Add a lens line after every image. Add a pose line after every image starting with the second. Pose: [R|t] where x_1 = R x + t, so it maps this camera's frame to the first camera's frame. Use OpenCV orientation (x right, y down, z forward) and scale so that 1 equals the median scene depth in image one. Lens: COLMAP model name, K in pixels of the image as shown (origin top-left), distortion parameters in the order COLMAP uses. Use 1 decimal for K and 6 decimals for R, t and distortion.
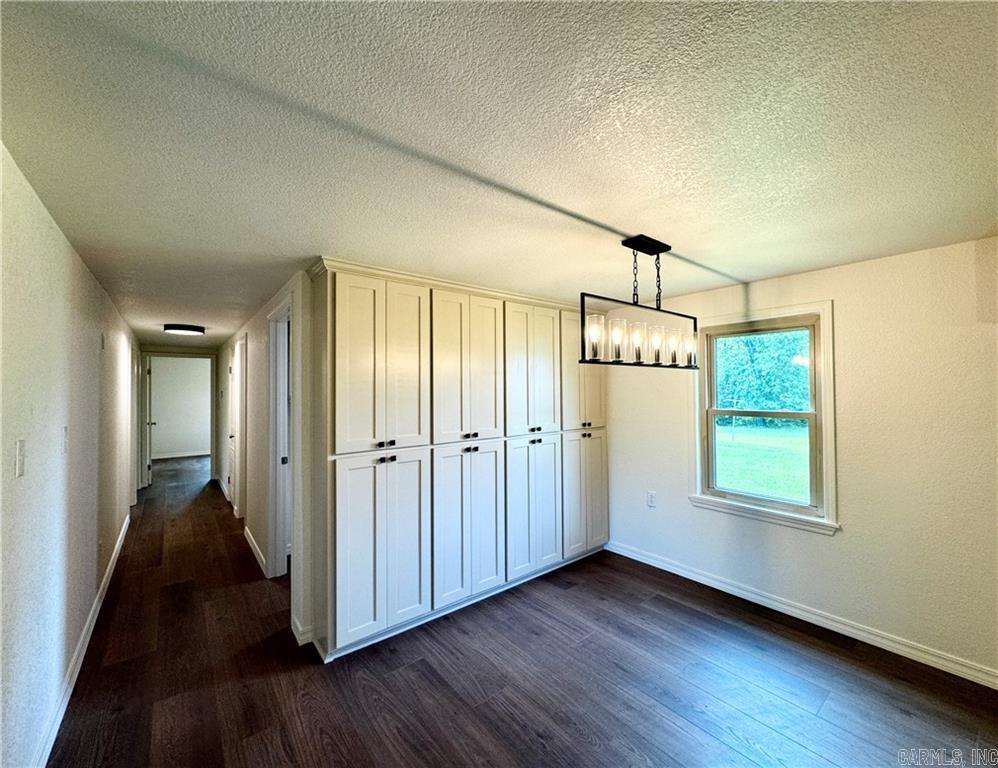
lens RADIAL K [[408.7, 0, 512.3], [0, 408.7, 384.7], [0, 0, 1]] dist [-0.001394, -0.000281]
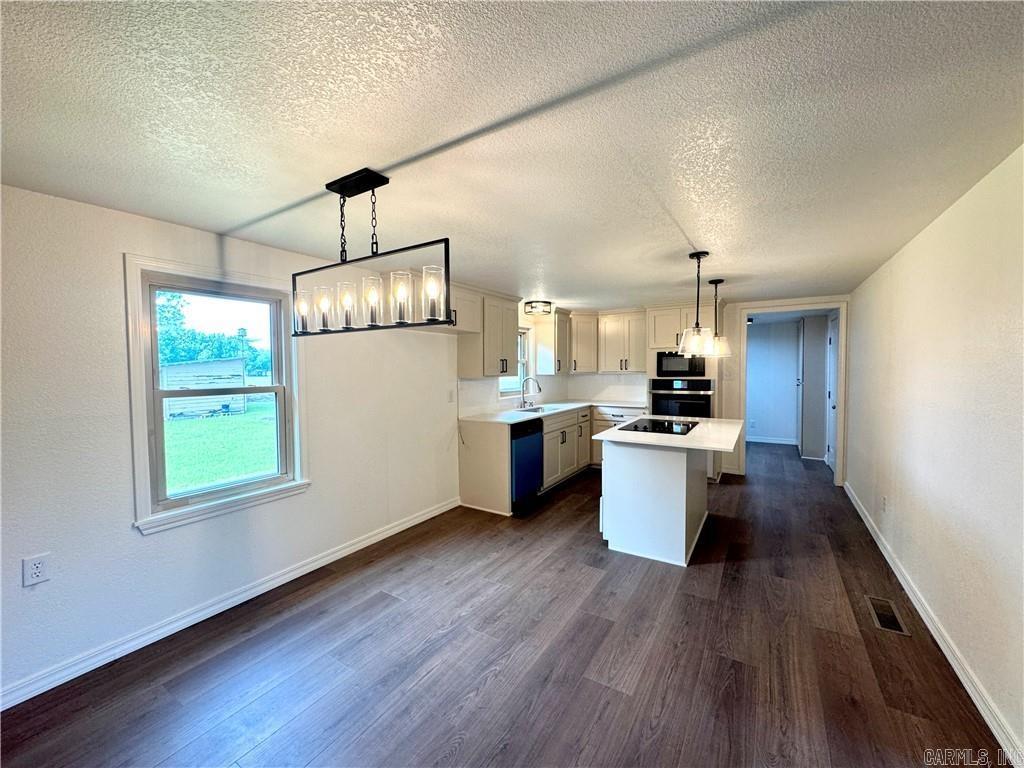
lens RADIAL K [[409.7, 0, 512.0], [0, 409.7, 384.0], [0, 0, 1]] dist [0.000379, -0.000042]
pose [[-0.315342, -0.029571, 0.948517, -0.422750], [-0.004950, 0.999552, 0.029516, 0.028296], [-0.948965, 0.004612, -0.315347, 0.720631]]
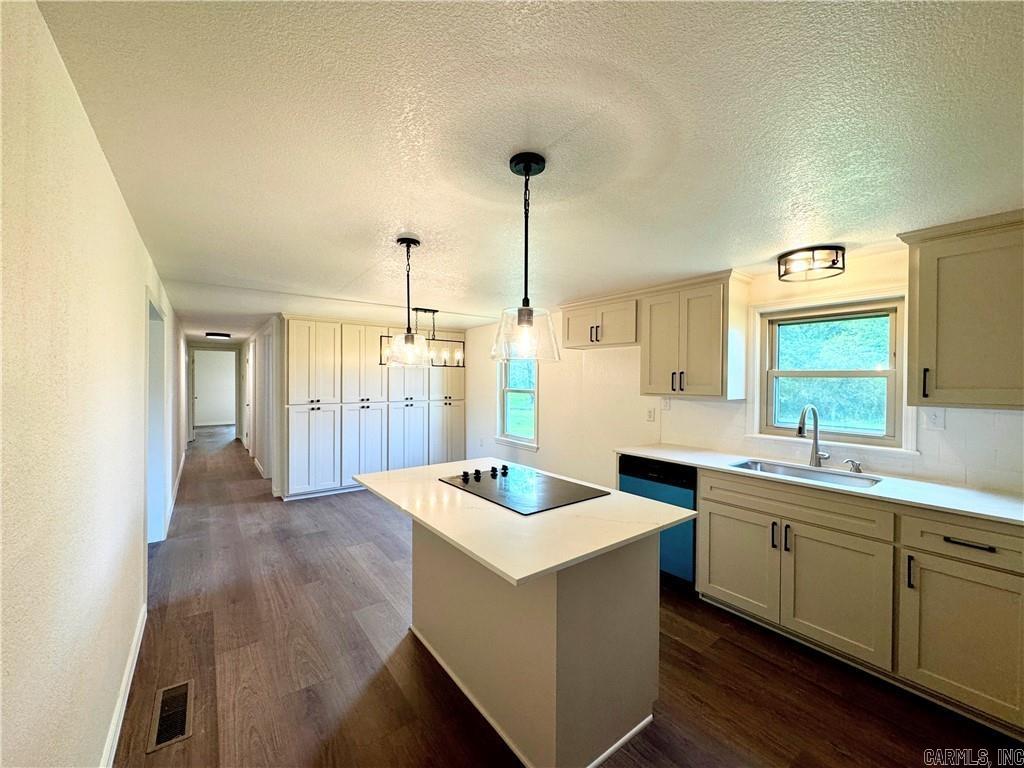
lens RADIAL K [[409.7, 0, 512.0], [0, 409.7, 384.0], [0, 0, 1]] dist [0.000379, -0.000042]
pose [[0.998807, 0.014747, -0.046545, 0.671919], [-0.013562, 0.999578, 0.025671, -0.007770], [0.046904, -0.025009, 0.998586, -0.876003]]
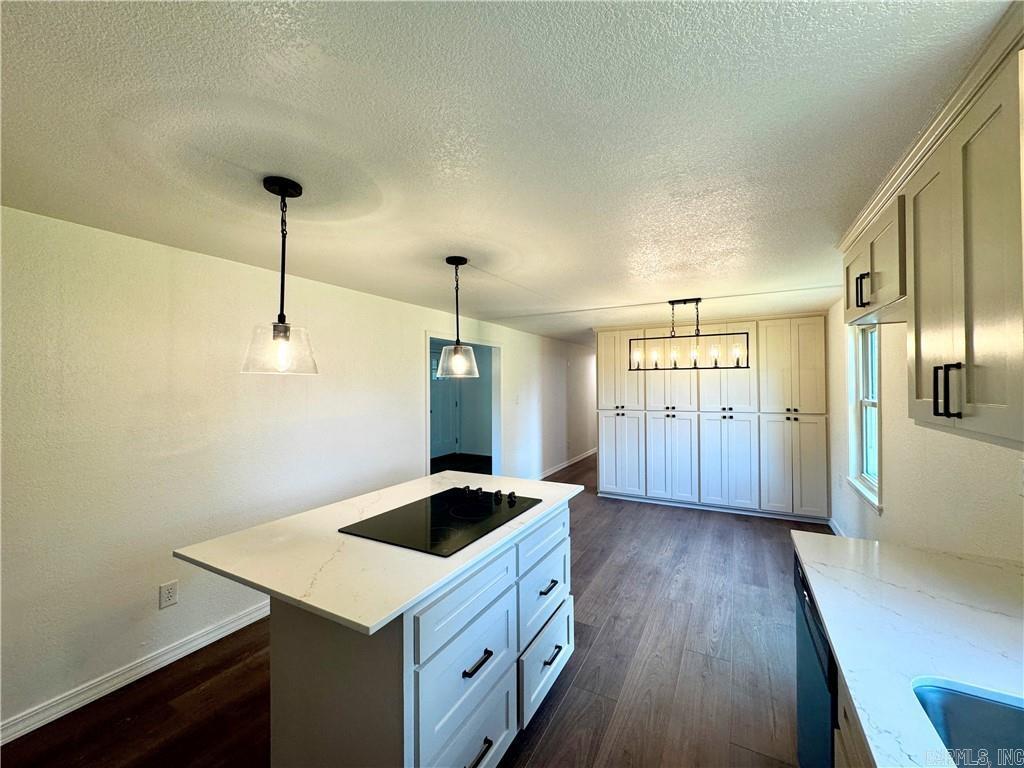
lens RADIAL K [[409.7, 0, 512.0], [0, 409.7, 384.0], [0, 0, 1]] dist [0.000379, -0.000042]
pose [[0.368022, 0.003912, -0.929809, 1.281658], [0.018201, 0.999769, 0.011410, -0.010871], [0.929639, -0.021123, 0.367866, -0.274290]]
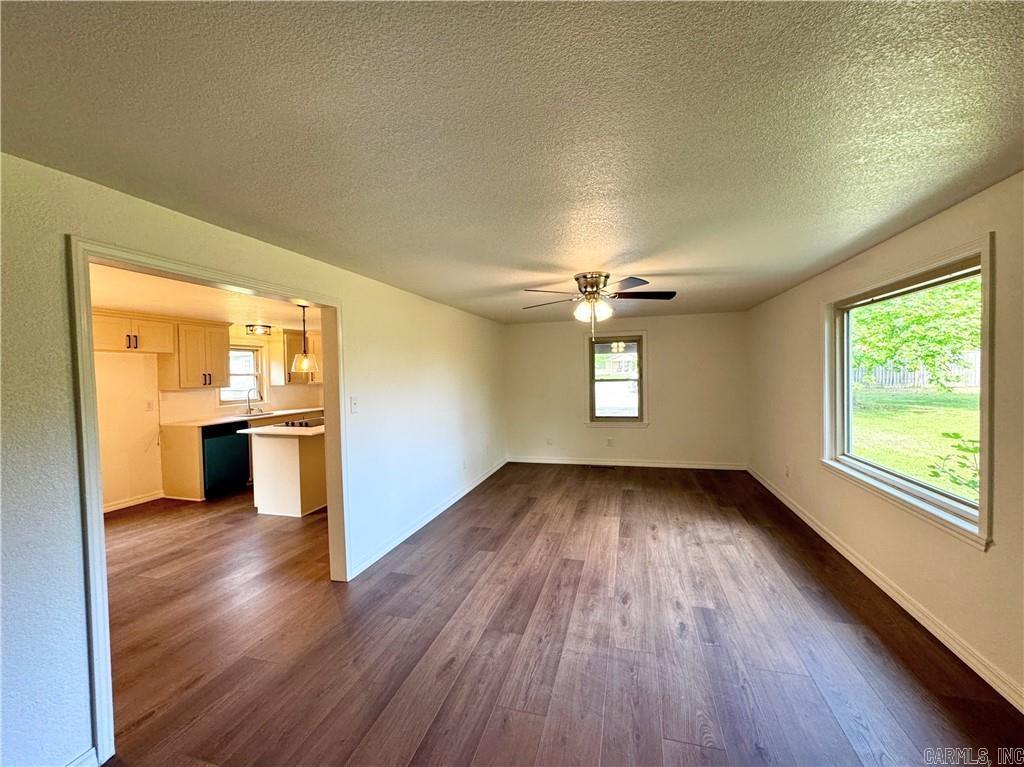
lens RADIAL K [[421.8, 0, 495.8], [0, 421.8, 382.9], [0, 0, 1]] dist [0.023013, 0.000110]
pose [[-0.539021, -0.003026, 0.842287, -1.316249], [0.012560, 0.999853, 0.011629, 0.015557], [-0.842198, 0.016847, -0.538904, 0.197817]]
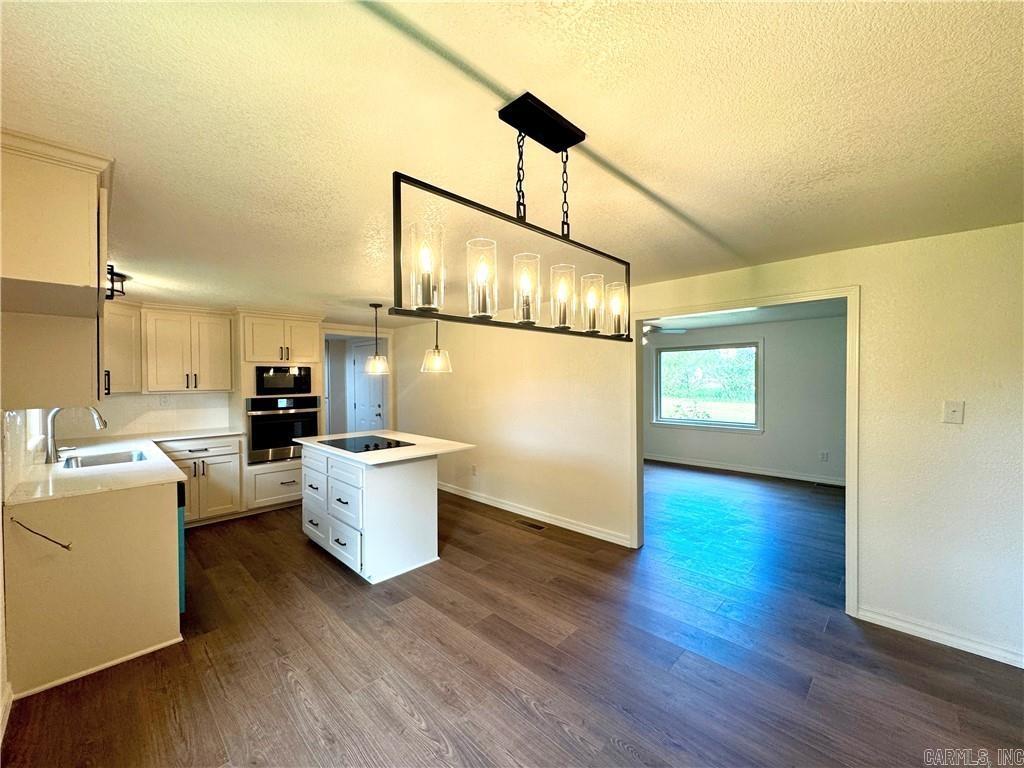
lens RADIAL K [[409.2, 0, 513.8], [0, 409.2, 384.7], [0, 0, 1]] dist [0.000252, 0.000152]
pose [[-0.994034, 0.015498, -0.107968, 0.329990], [0.015791, 0.999874, -0.001859, 0.024503], [0.107925, -0.003553, -0.994153, 1.179131]]
